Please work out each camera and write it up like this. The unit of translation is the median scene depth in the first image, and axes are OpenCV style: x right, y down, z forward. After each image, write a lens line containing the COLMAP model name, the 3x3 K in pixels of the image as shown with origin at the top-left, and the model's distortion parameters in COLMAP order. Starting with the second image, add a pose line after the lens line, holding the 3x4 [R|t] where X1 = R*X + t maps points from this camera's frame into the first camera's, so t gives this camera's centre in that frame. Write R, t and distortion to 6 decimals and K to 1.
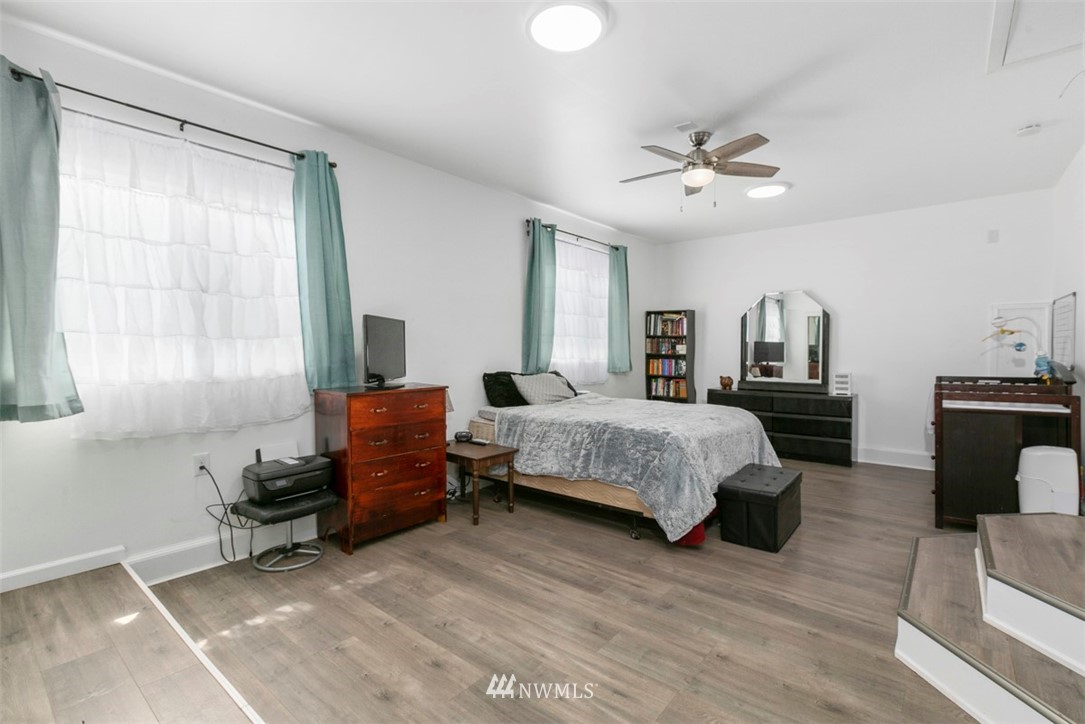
lens RADIAL K [[487.0, 0, 548.4], [0, 487.0, 353.9], [0, 0, 1]] dist [-0.001951, -0.000208]
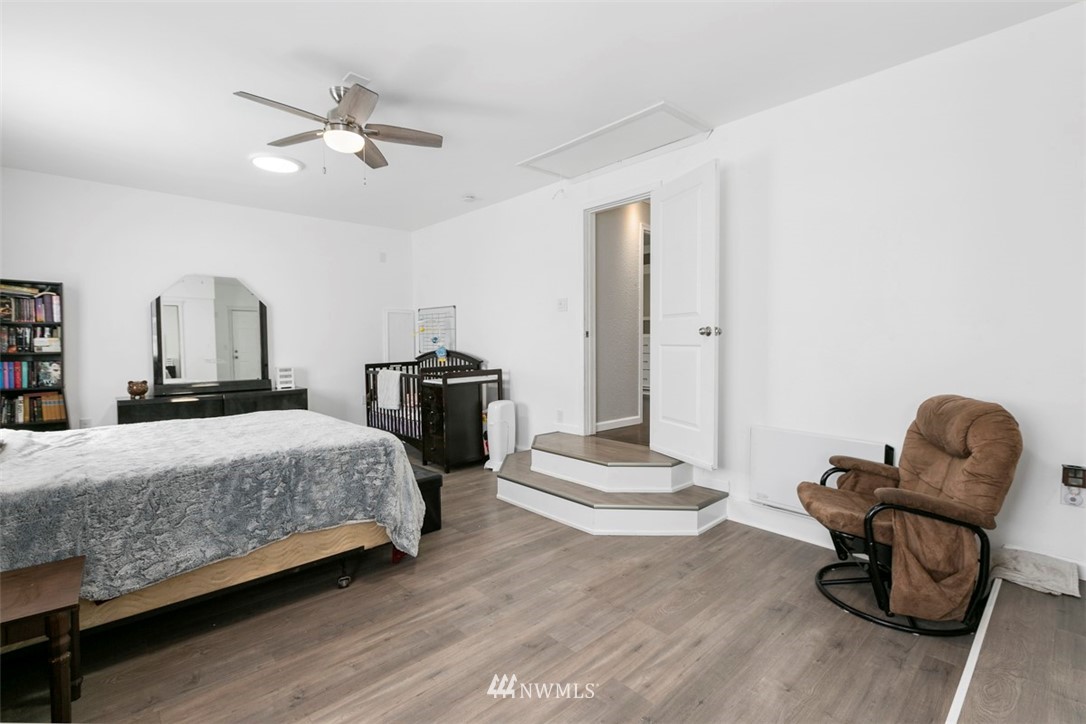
lens RADIAL K [[487.4, 0, 548.9], [0, 487.4, 353.9], [0, 0, 1]] dist [-0.001951, -0.000208]
pose [[0.141696, -0.026136, 0.989565, -0.546282], [0.017759, 0.999558, 0.023857, -0.001869], [-0.989751, 0.014194, 0.142097, 0.584856]]
